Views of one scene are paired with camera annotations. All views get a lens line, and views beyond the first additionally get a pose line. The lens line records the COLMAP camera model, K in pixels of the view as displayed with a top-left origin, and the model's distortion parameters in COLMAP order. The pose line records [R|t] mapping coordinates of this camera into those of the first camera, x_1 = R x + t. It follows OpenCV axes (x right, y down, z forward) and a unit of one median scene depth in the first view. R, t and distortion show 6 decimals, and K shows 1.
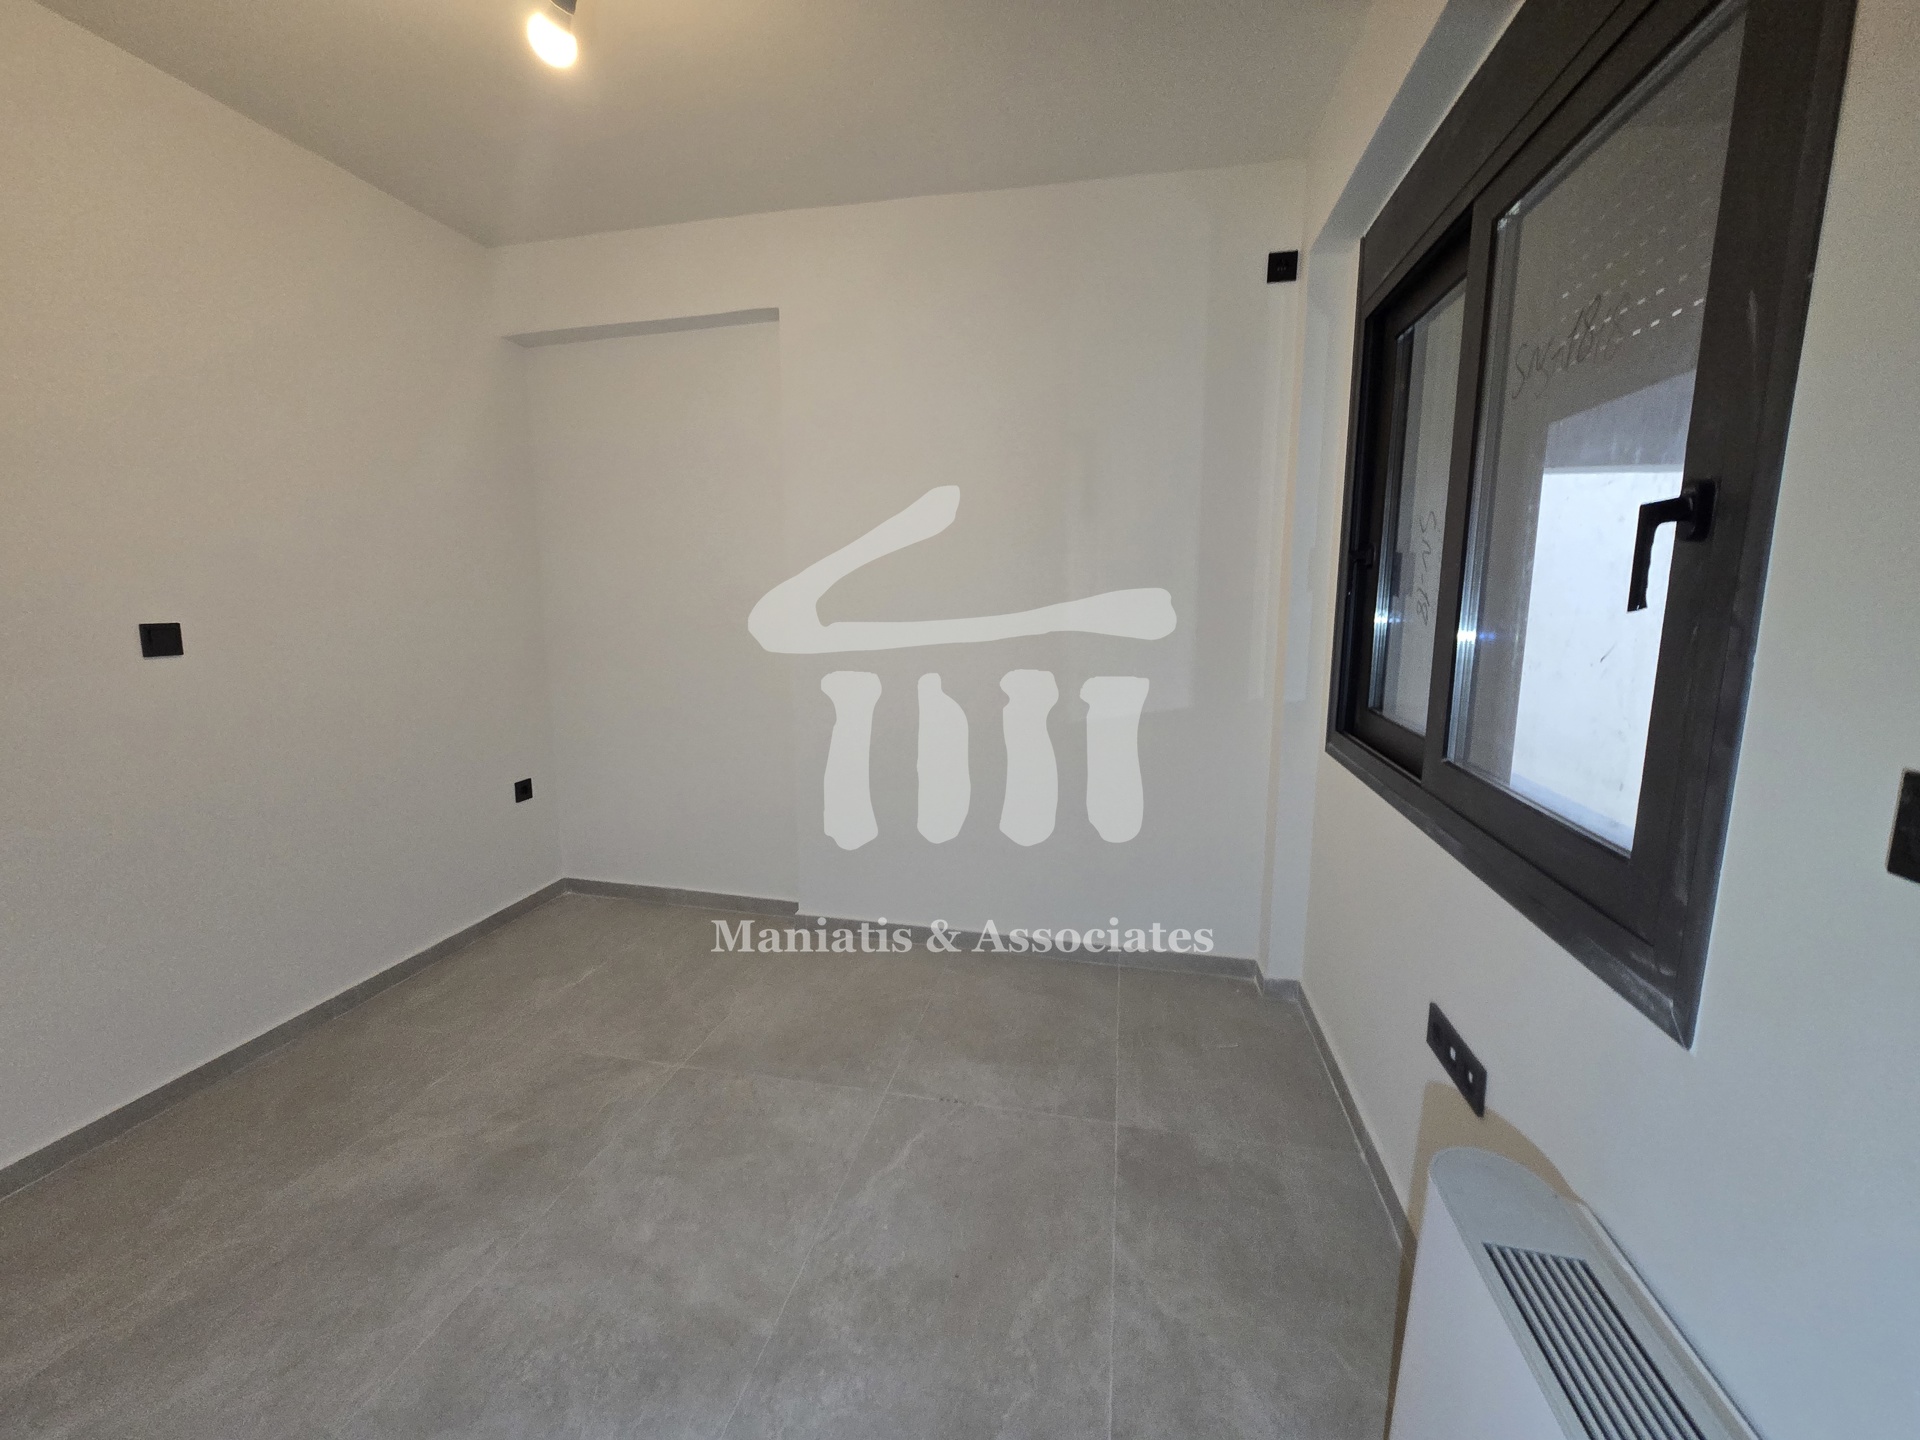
lens RADIAL K [[783.0, 0, 958.4], [0, 783.0, 720.5], [0, 0, 1]] dist [0.000118, -0.000056]
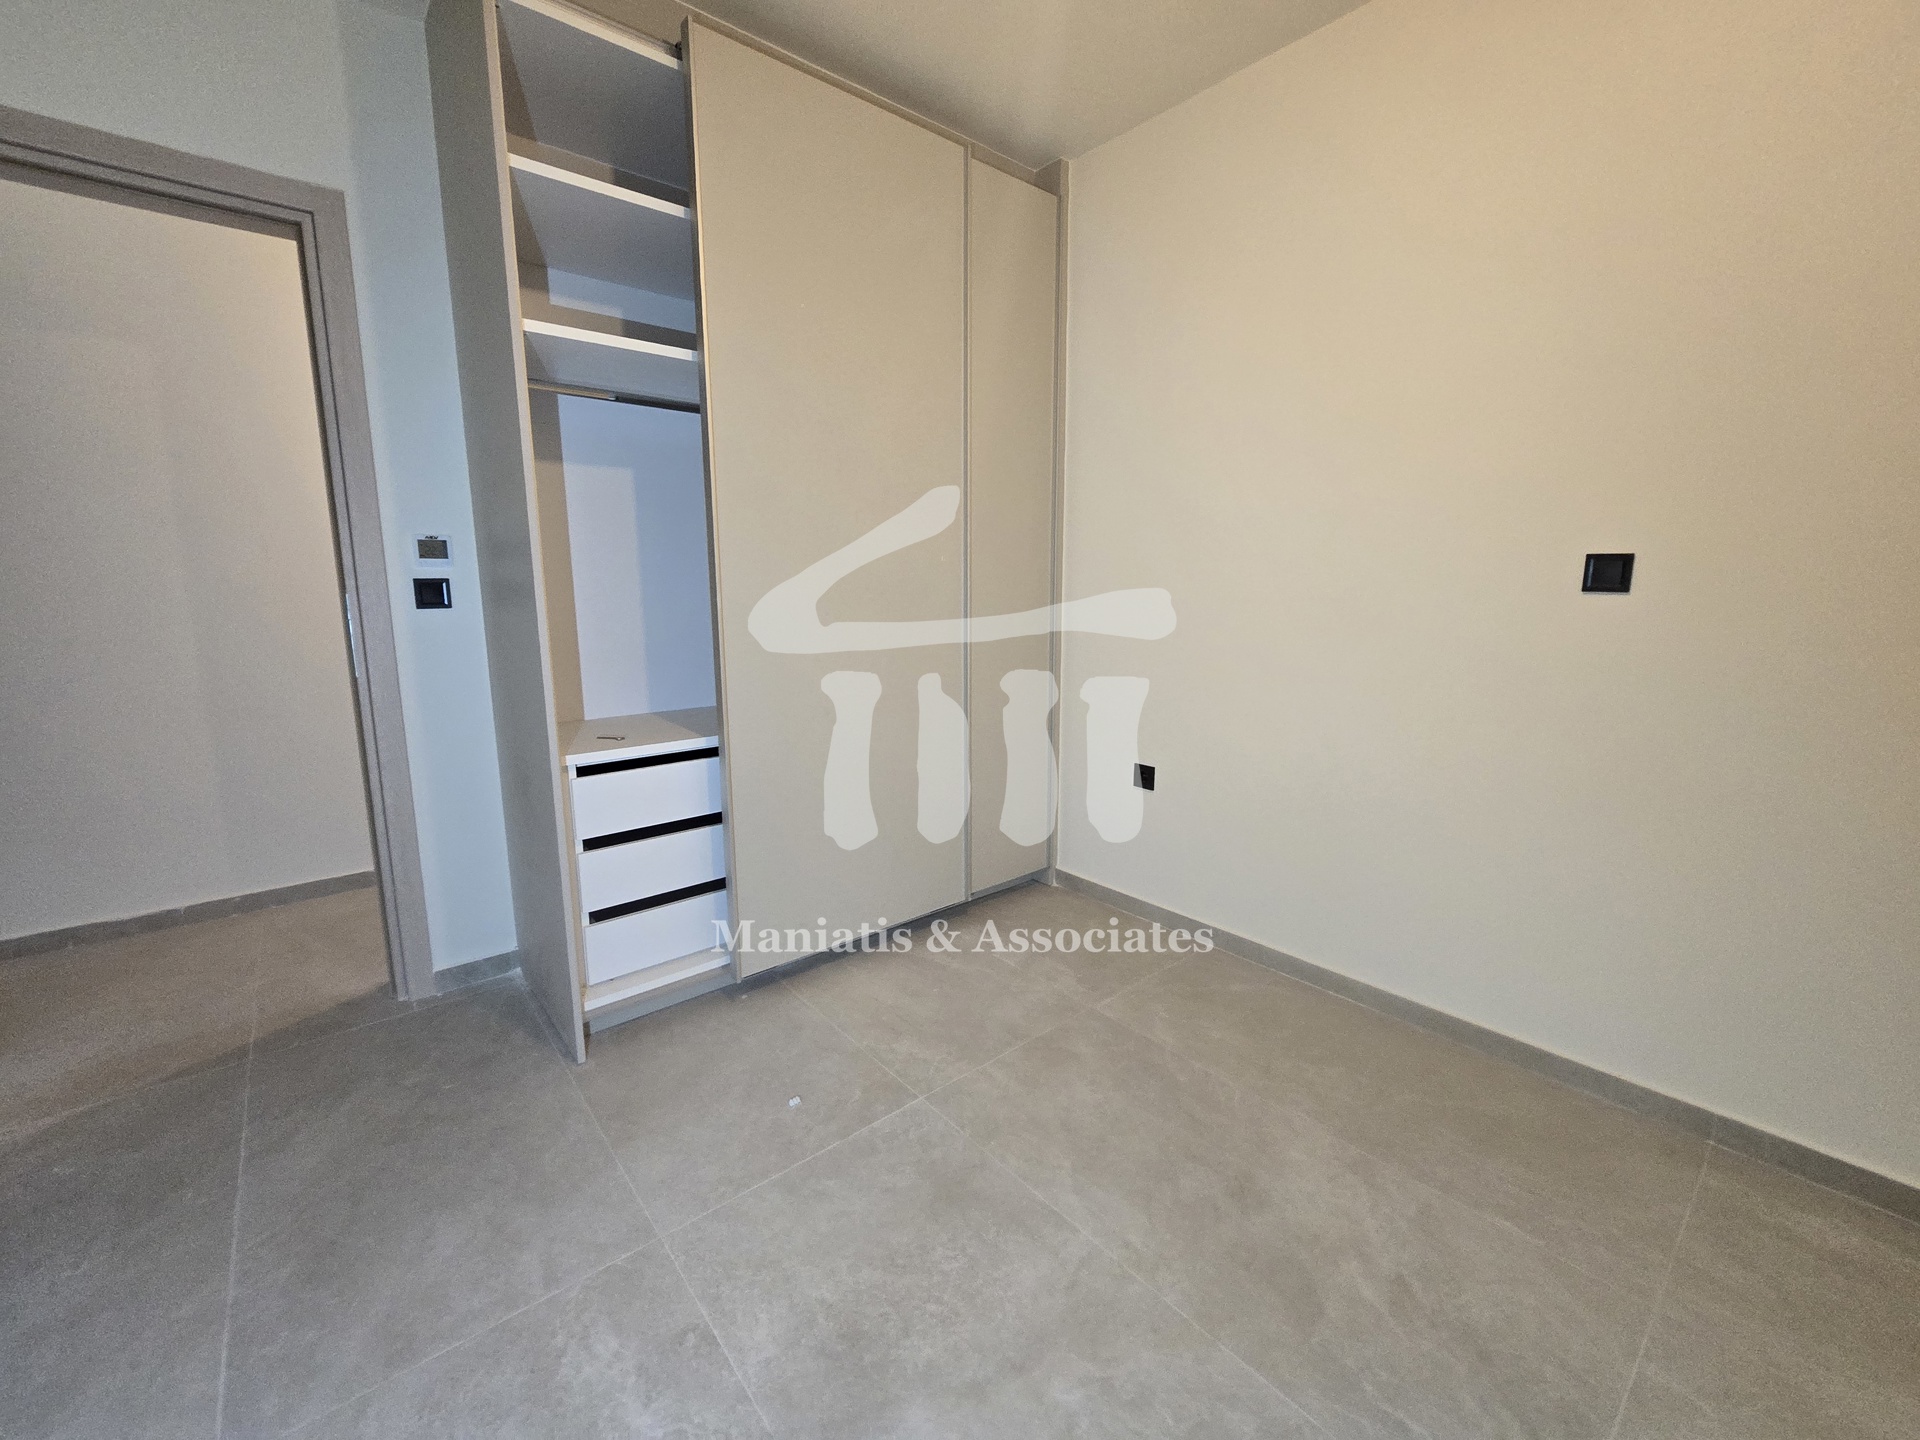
lens RADIAL K [[783.0, 0, 964.8], [0, 783.0, 713.5], [0, 0, 1]] dist [0.000118, -0.000056]
pose [[-0.614518, 0.142566, -0.775914, 0.123850], [-0.121669, 0.954641, 0.271766, -0.125127], [0.779465, 0.261409, -0.569298, 1.197457]]
